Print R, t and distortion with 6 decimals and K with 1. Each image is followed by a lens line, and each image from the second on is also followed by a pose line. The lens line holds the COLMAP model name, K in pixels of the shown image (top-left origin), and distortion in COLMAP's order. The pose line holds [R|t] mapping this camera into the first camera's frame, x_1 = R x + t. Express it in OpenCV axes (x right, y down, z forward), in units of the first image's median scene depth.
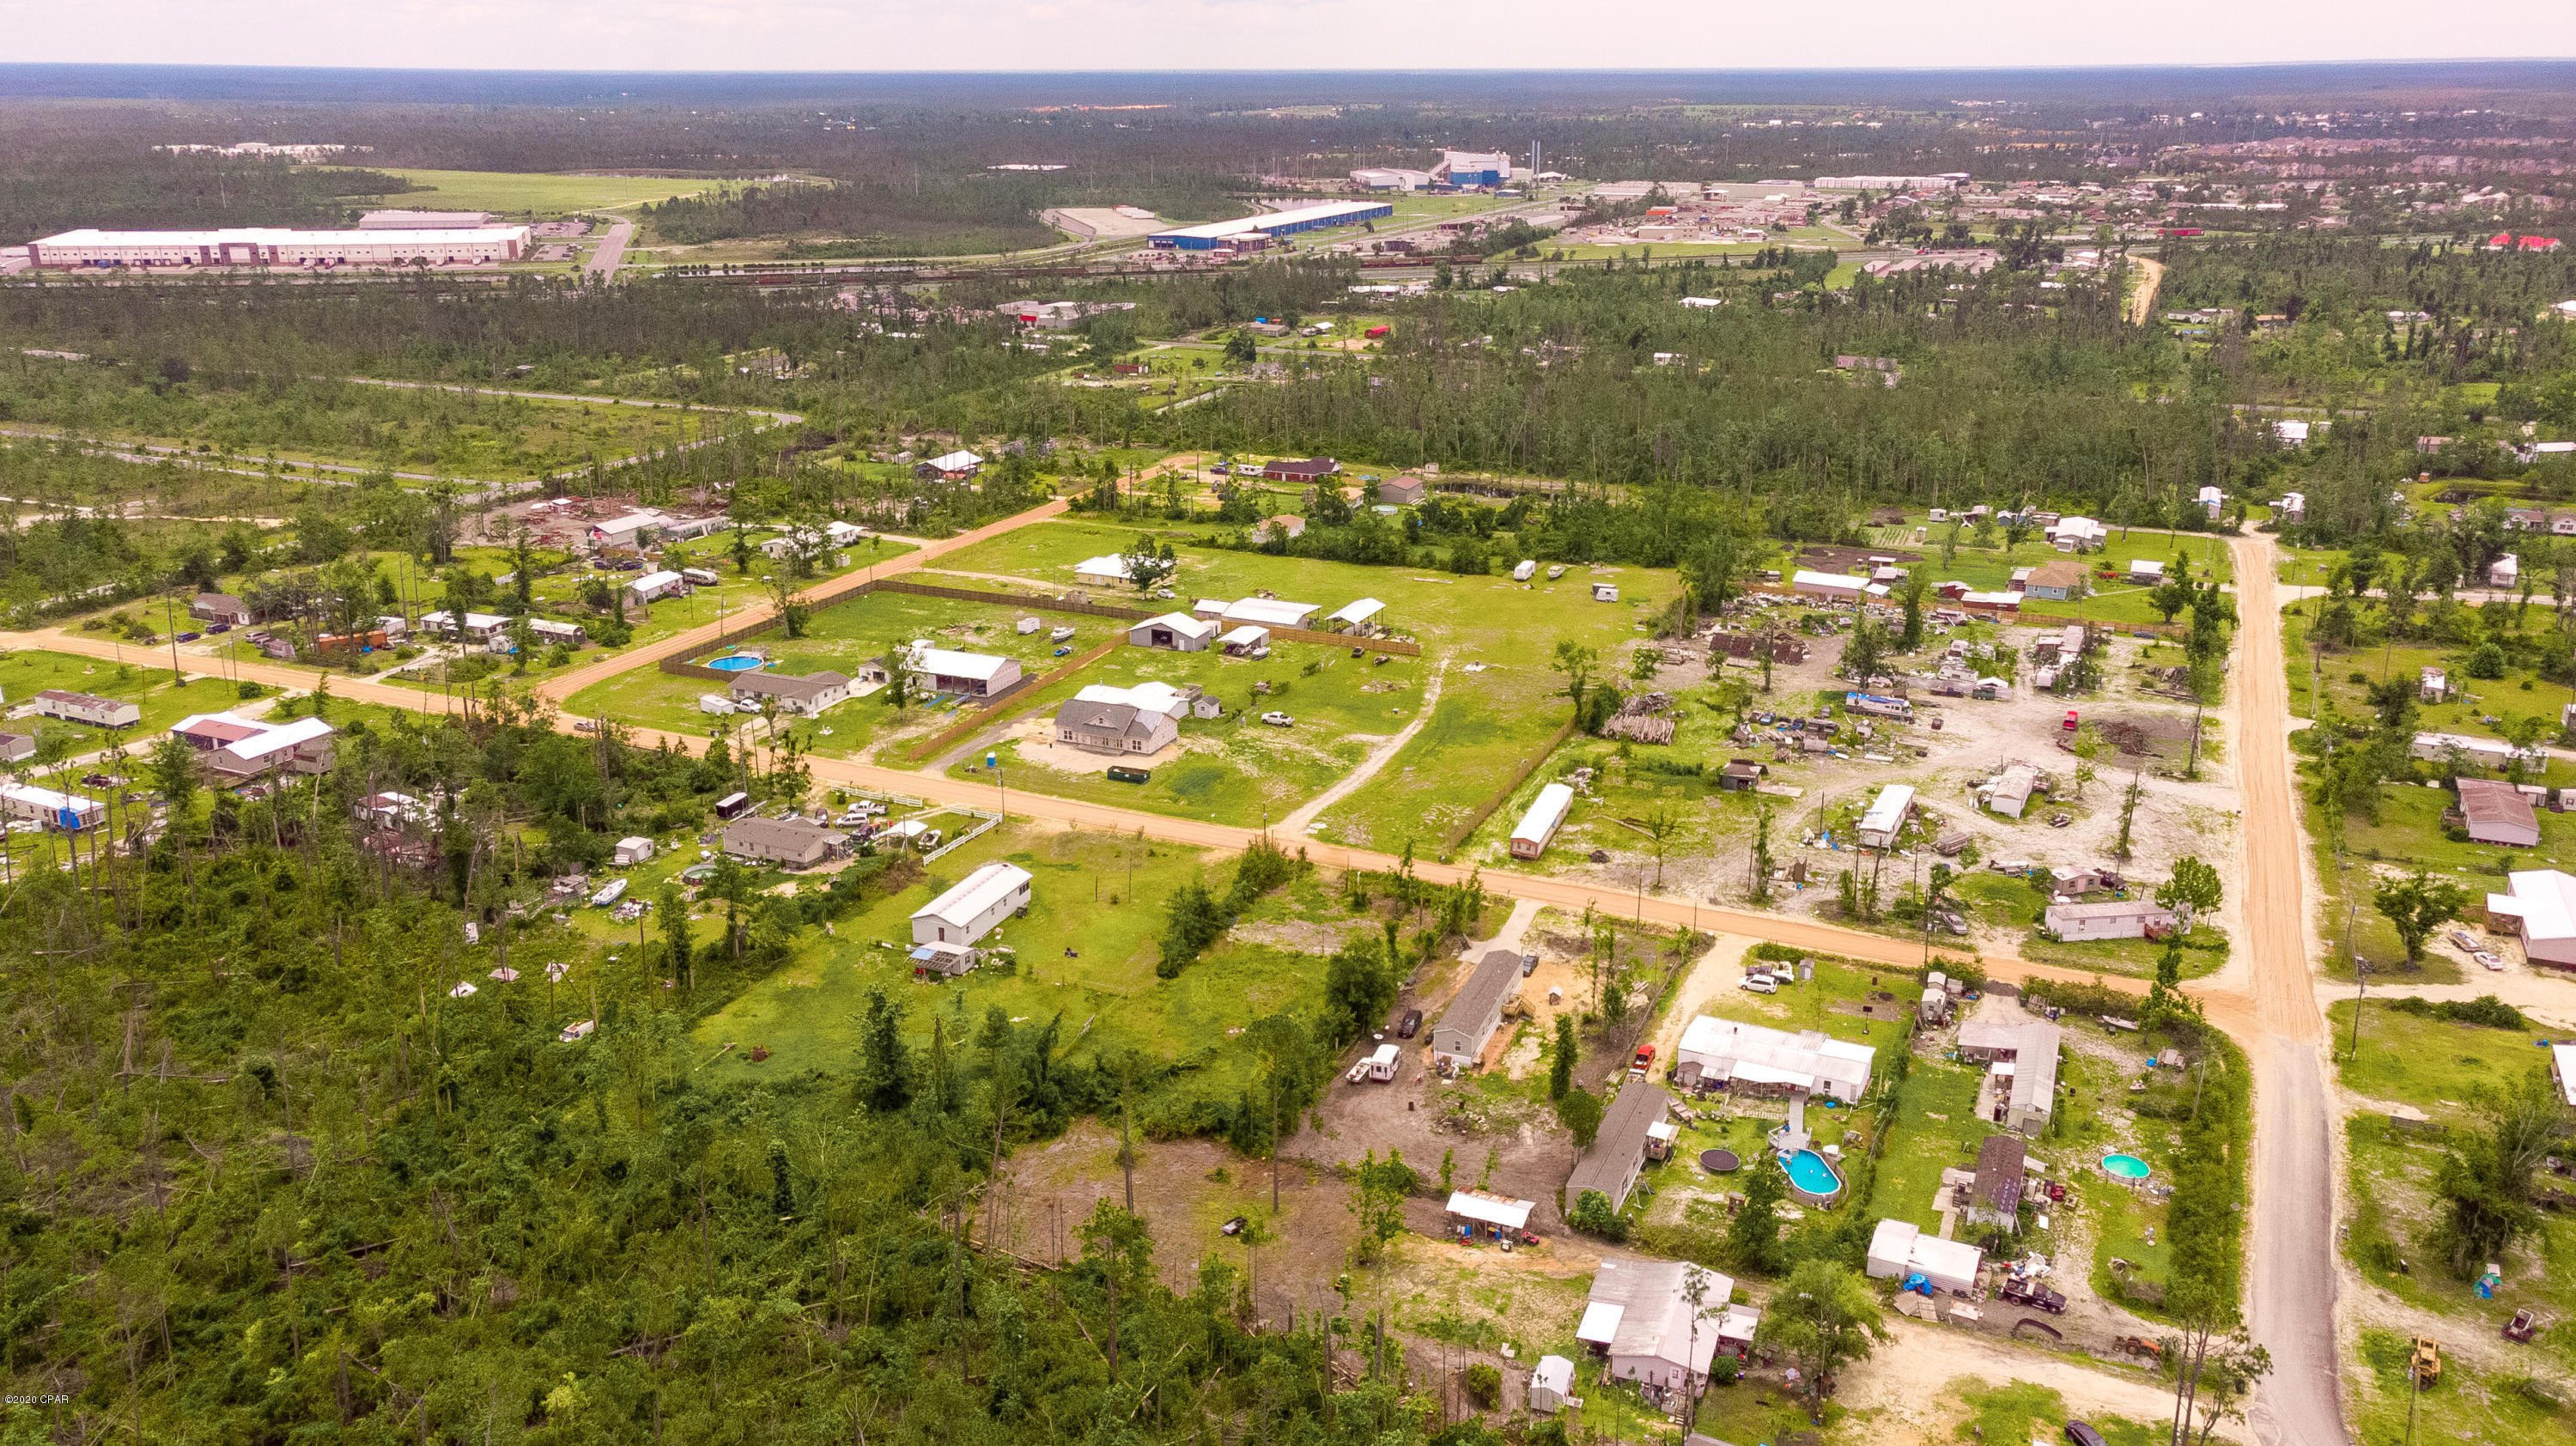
lens RADIAL K [[2008.6, 0, 1277.7], [0, 2008.6, 719.0], [0, 0, 1]] dist [0.002140, 0.073448]
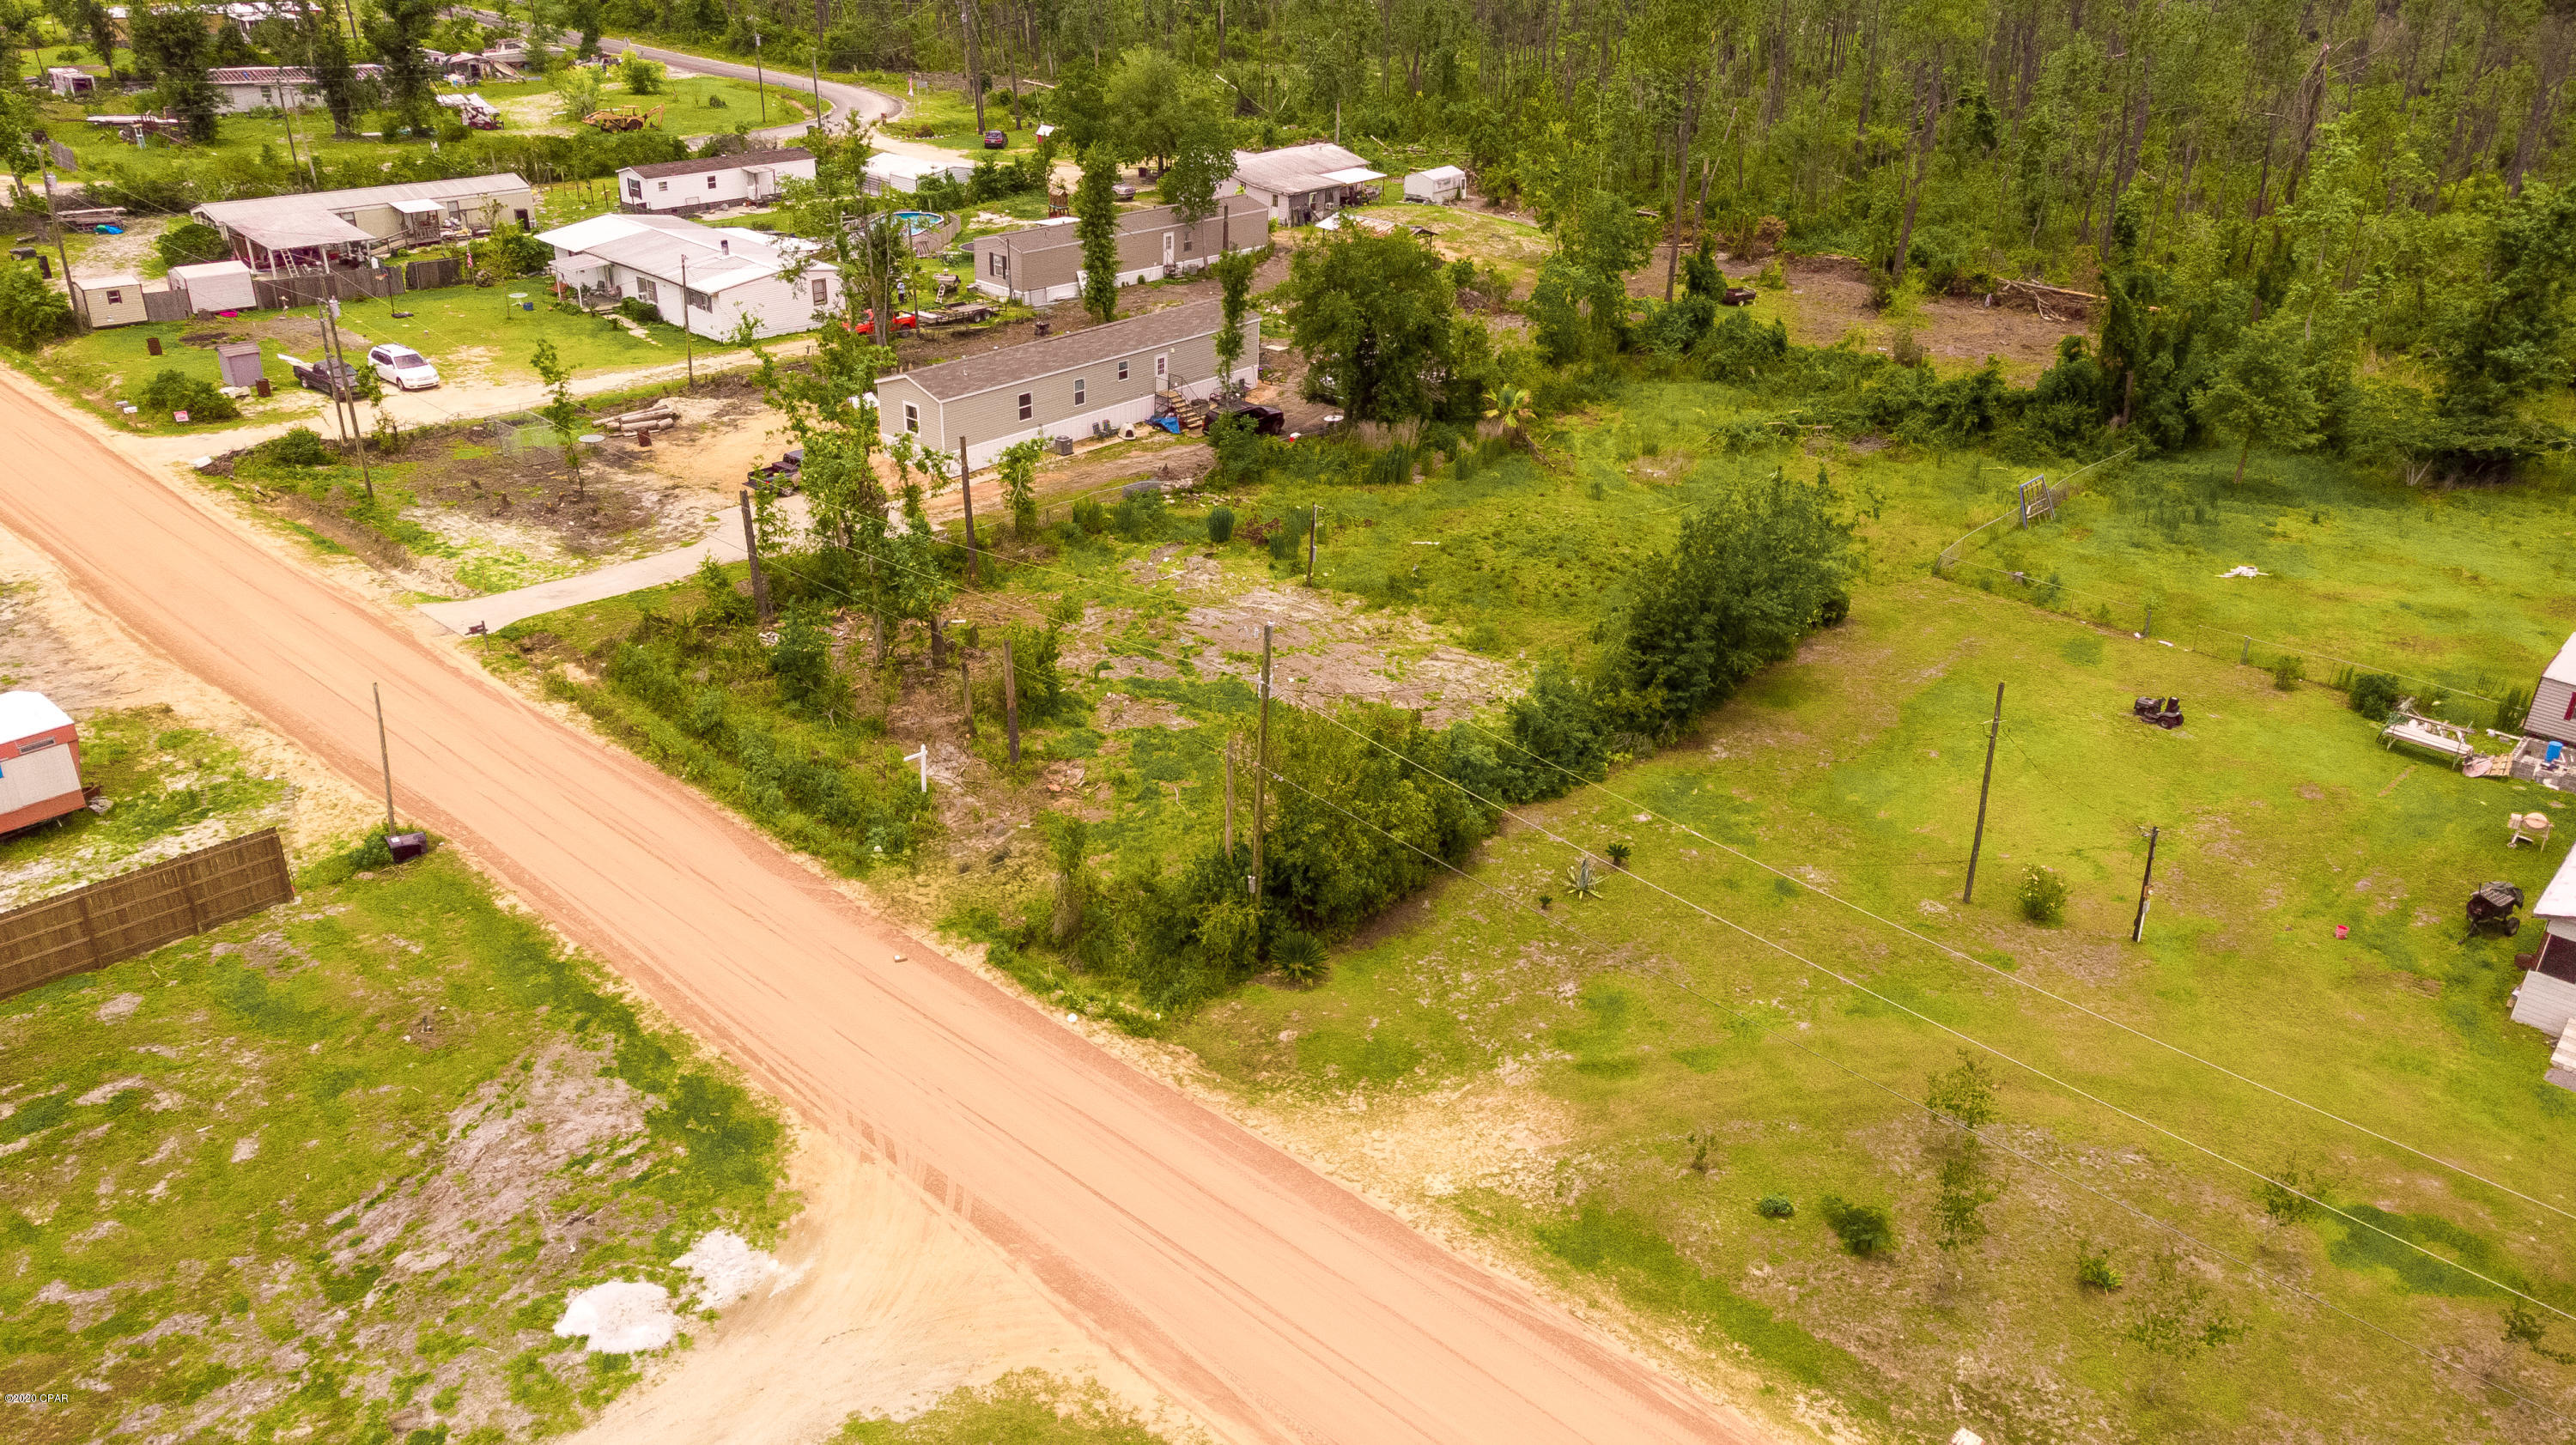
lens RADIAL K [[1893.7, 0, 1276.3], [0, 1893.7, 744.9], [0, 0, 1]] dist [0.014439, 0.058293]
pose [[-0.945416, -0.167452, 0.279552, -0.049790], [0.075537, 0.721891, 0.687871, -0.058893], [-0.316992, 0.671441, -0.669839, 0.987919]]
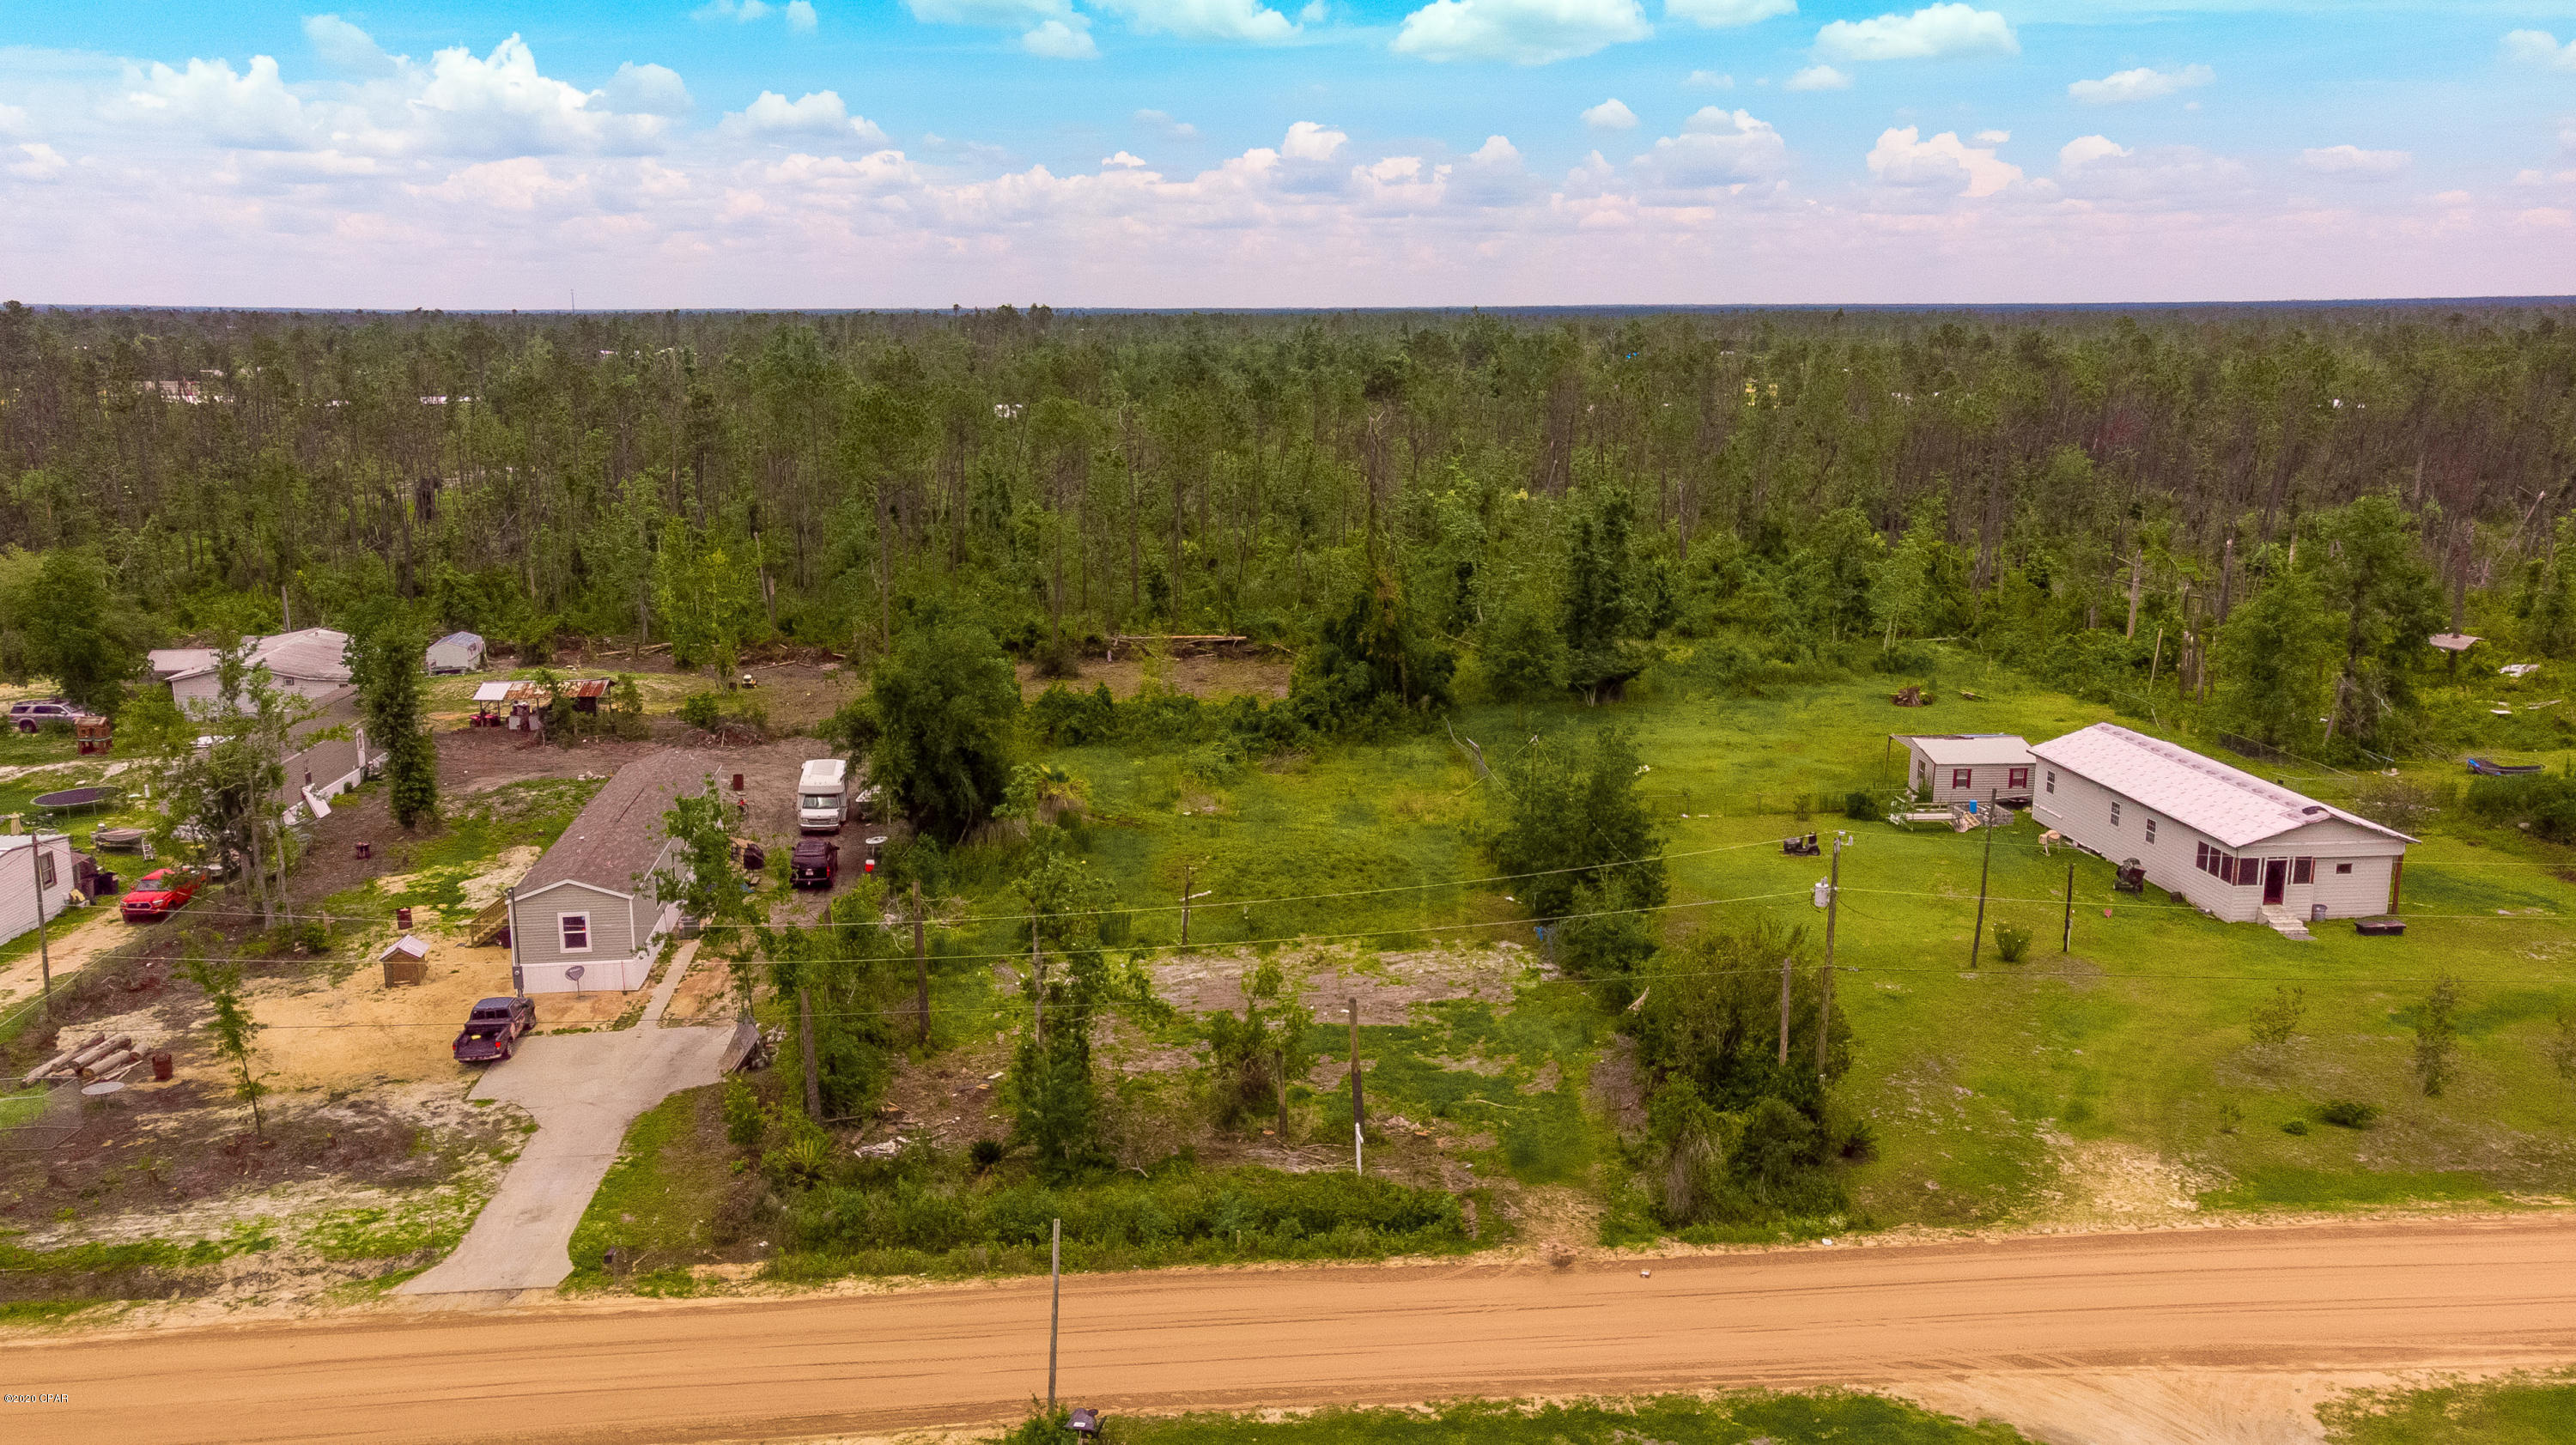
lens RADIAL K [[2008.5, 0, 1276.5], [0, 2008.5, 715.2], [0, 0, 1]] dist [0.002140, 0.073448]
pose [[-0.881196, 0.099013, -0.462265, 0.123392], [-0.141847, 0.877391, 0.458327, -0.049889], [0.450968, 0.469447, -0.759109, 0.993374]]
